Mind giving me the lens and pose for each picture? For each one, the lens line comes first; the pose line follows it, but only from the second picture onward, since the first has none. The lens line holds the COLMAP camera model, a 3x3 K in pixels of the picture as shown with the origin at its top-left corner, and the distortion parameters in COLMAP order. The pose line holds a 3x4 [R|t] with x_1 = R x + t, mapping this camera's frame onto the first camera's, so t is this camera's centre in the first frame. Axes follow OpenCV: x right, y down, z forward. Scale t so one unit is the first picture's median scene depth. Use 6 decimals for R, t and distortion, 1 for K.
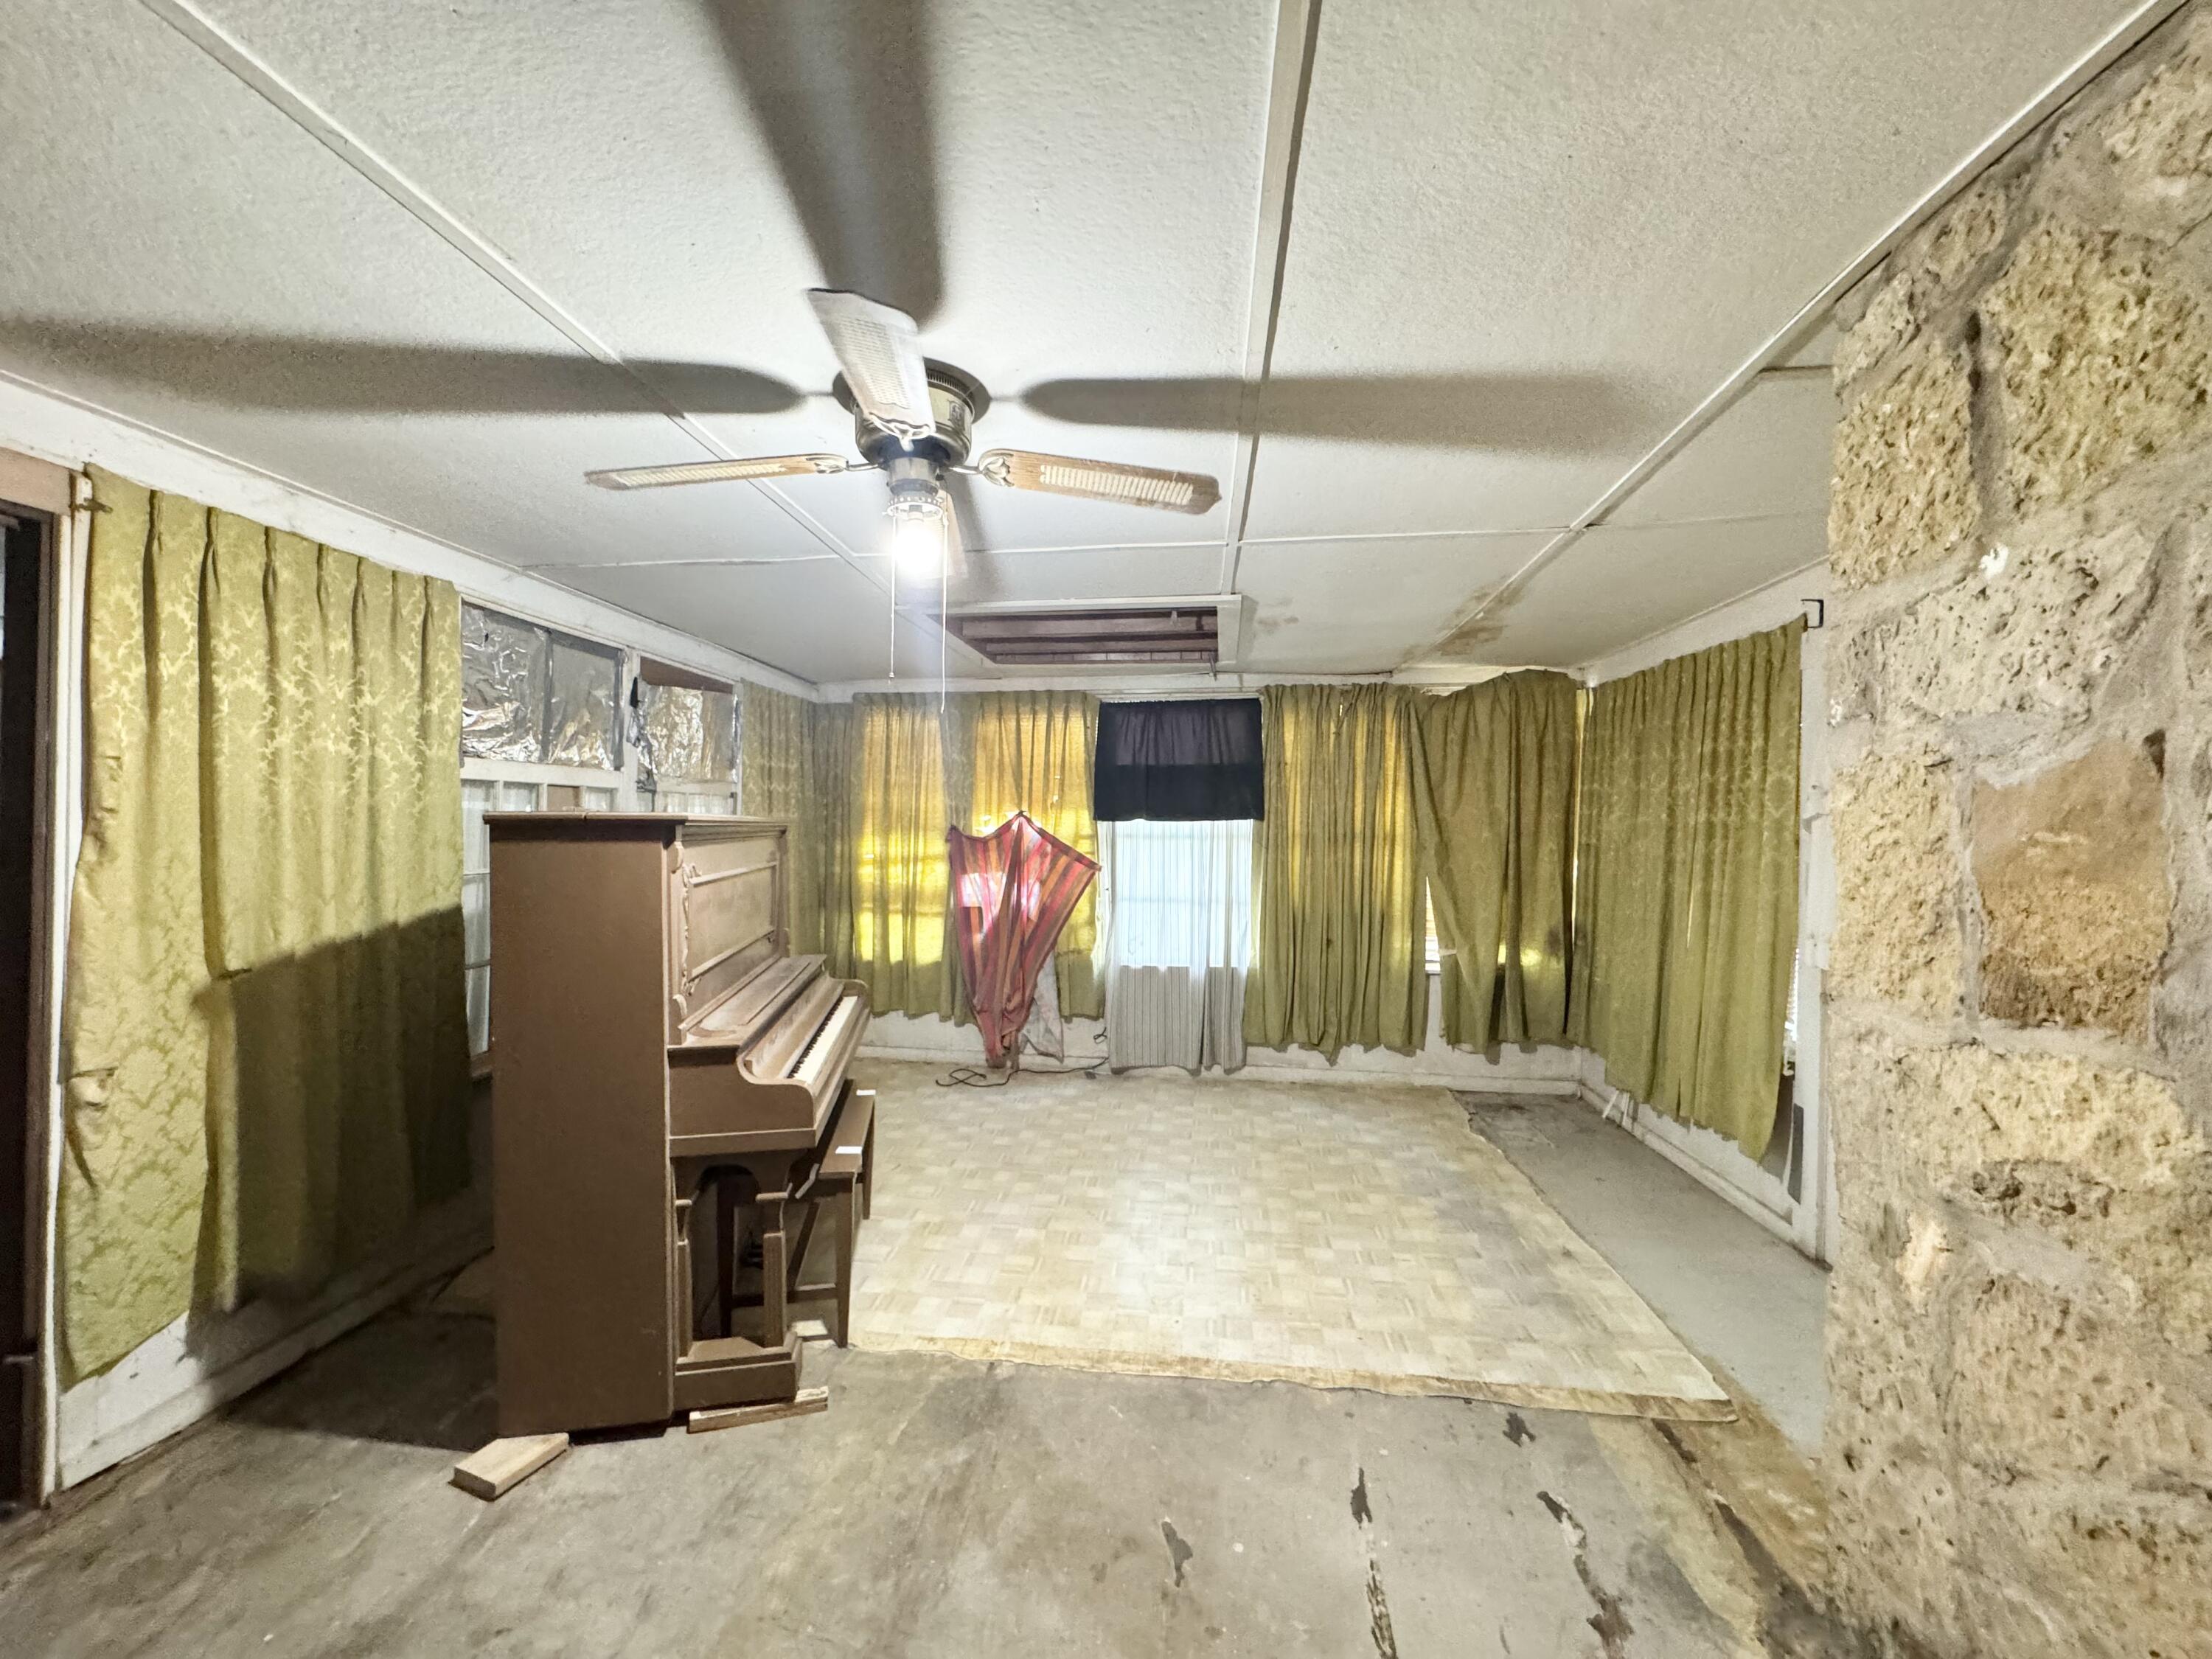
lens RADIAL K [[887.5, 0, 1104.5], [0, 887.5, 830.3], [0, 0, 1]] dist [-0.002550, 0.001147]
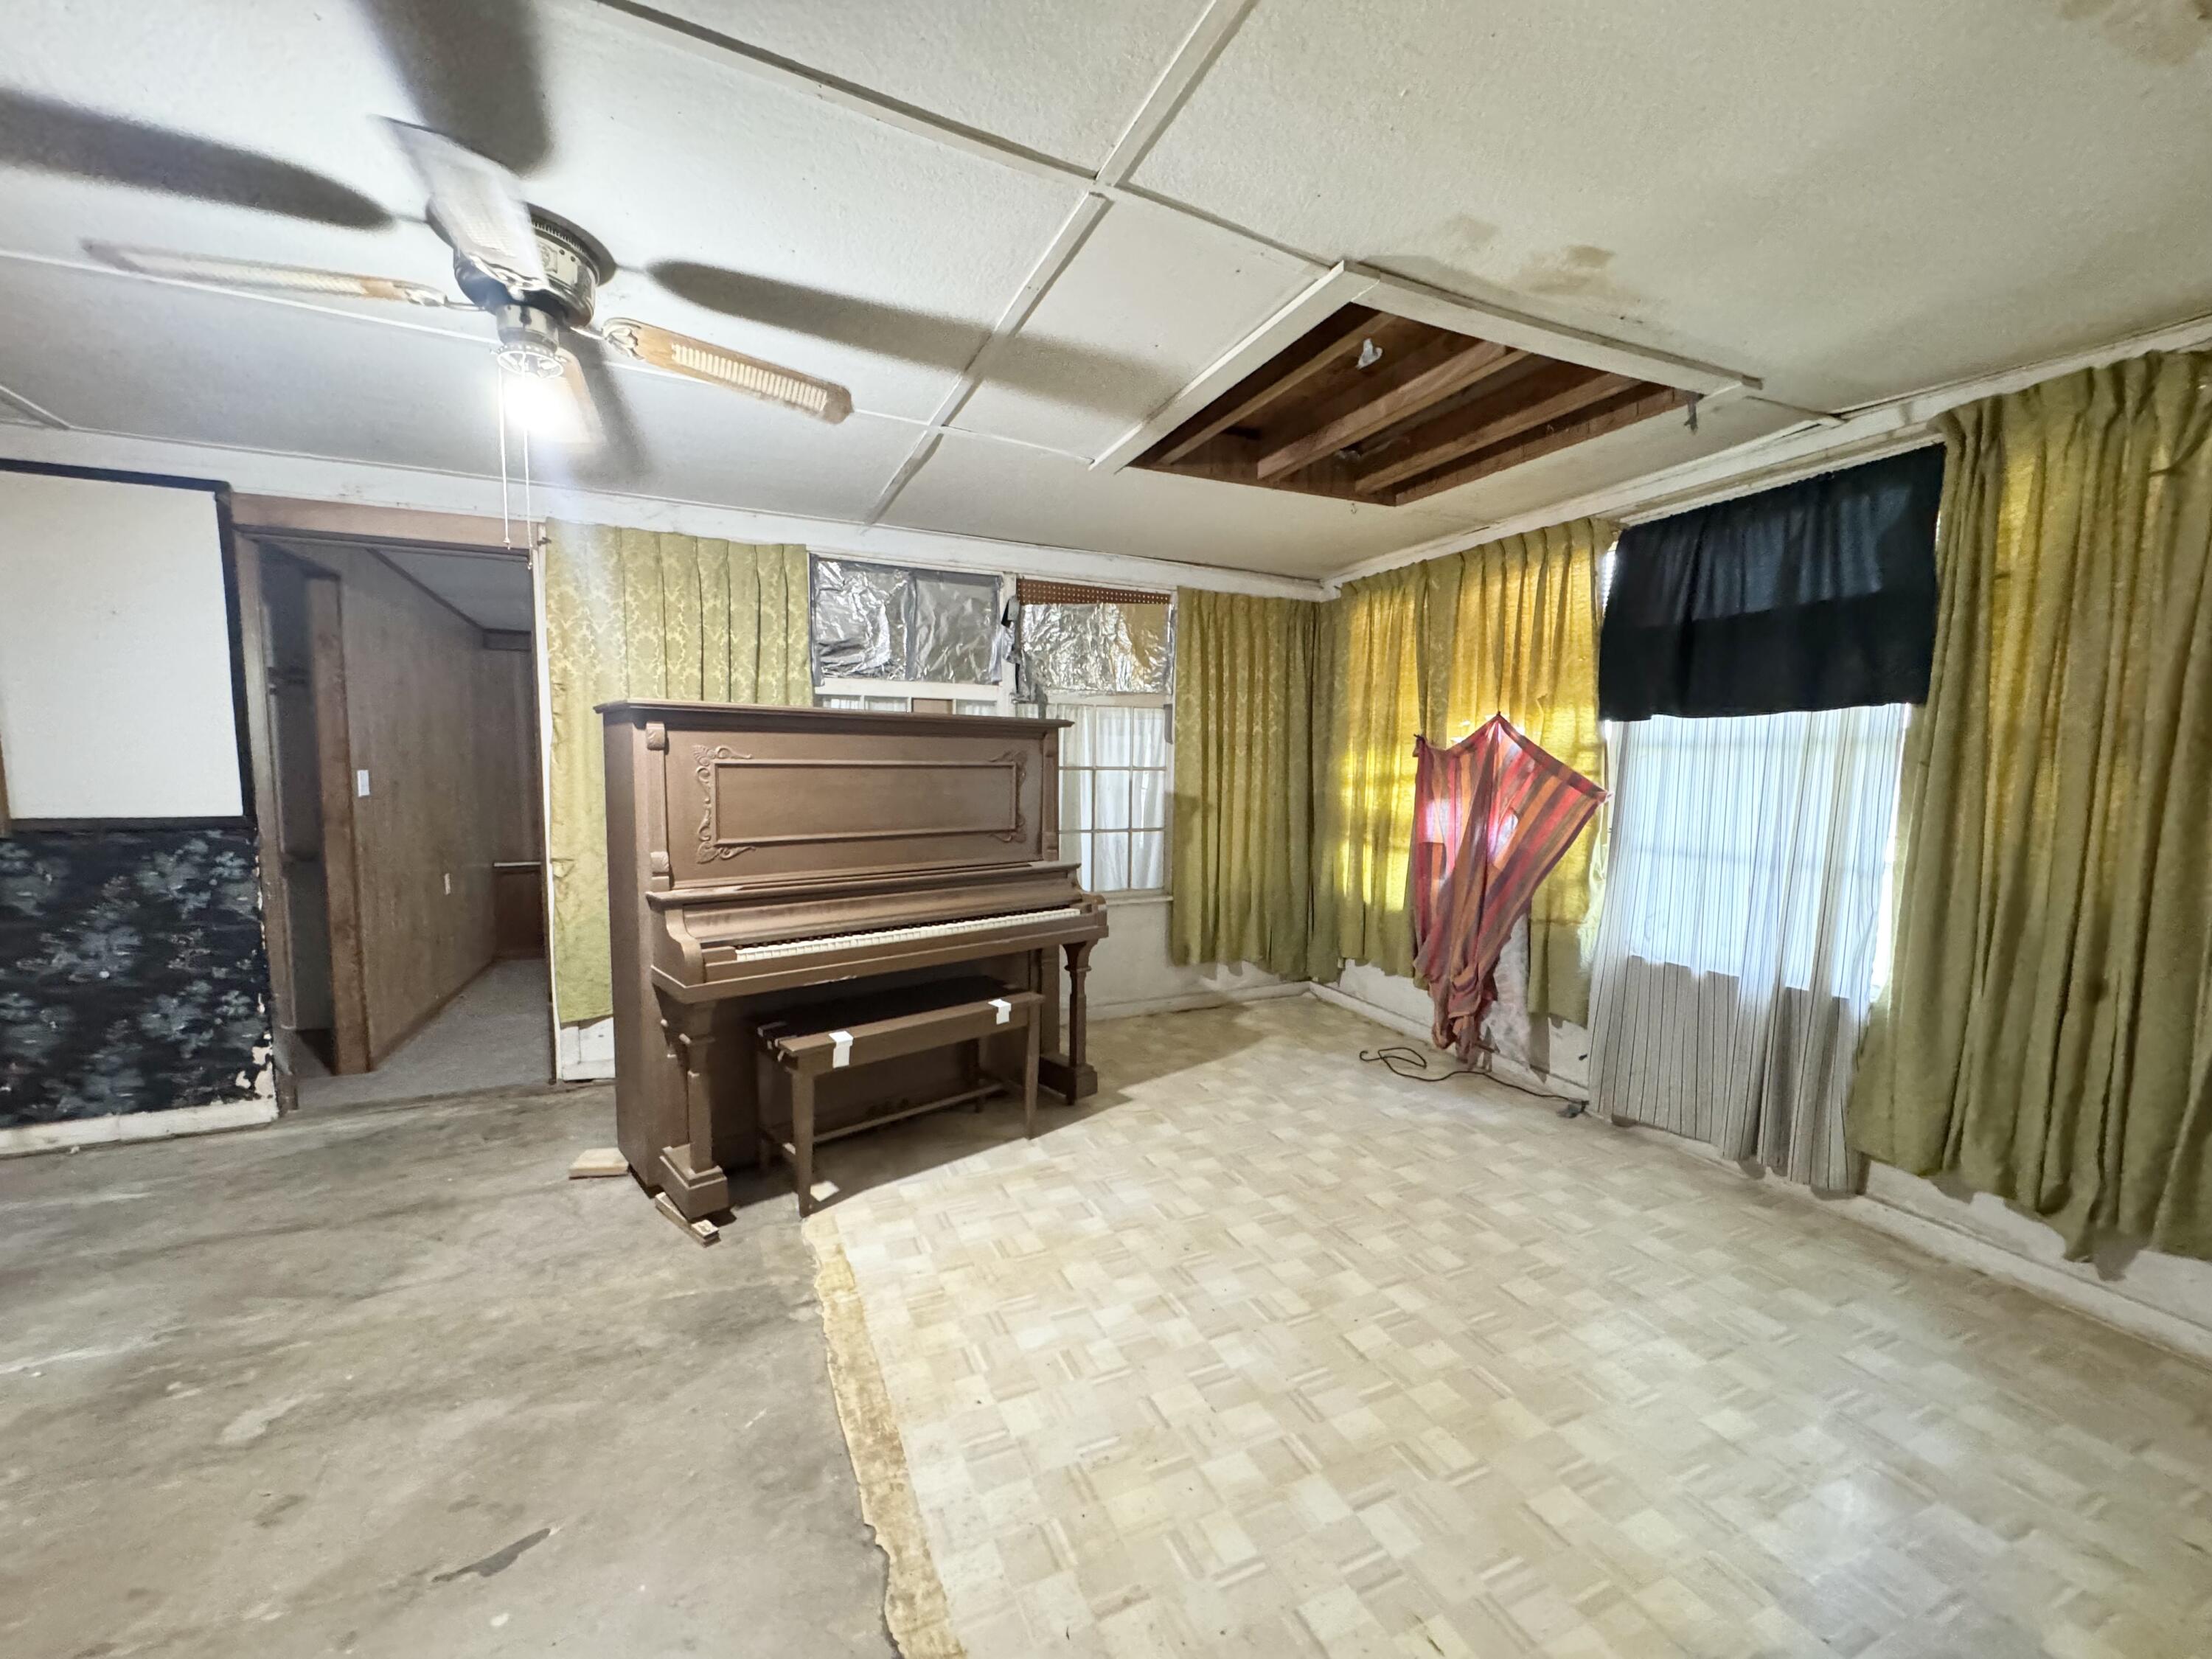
lens RADIAL K [[887.5, 0, 1104.5], [0, 887.5, 830.3], [0, 0, 1]] dist [-0.002550, 0.001147]
pose [[0.515670, 0.063860, -0.854404, 0.357057], [-0.011992, 0.997659, 0.067329, 0.028480], [0.856703, -0.024474, 0.515229, 0.374567]]
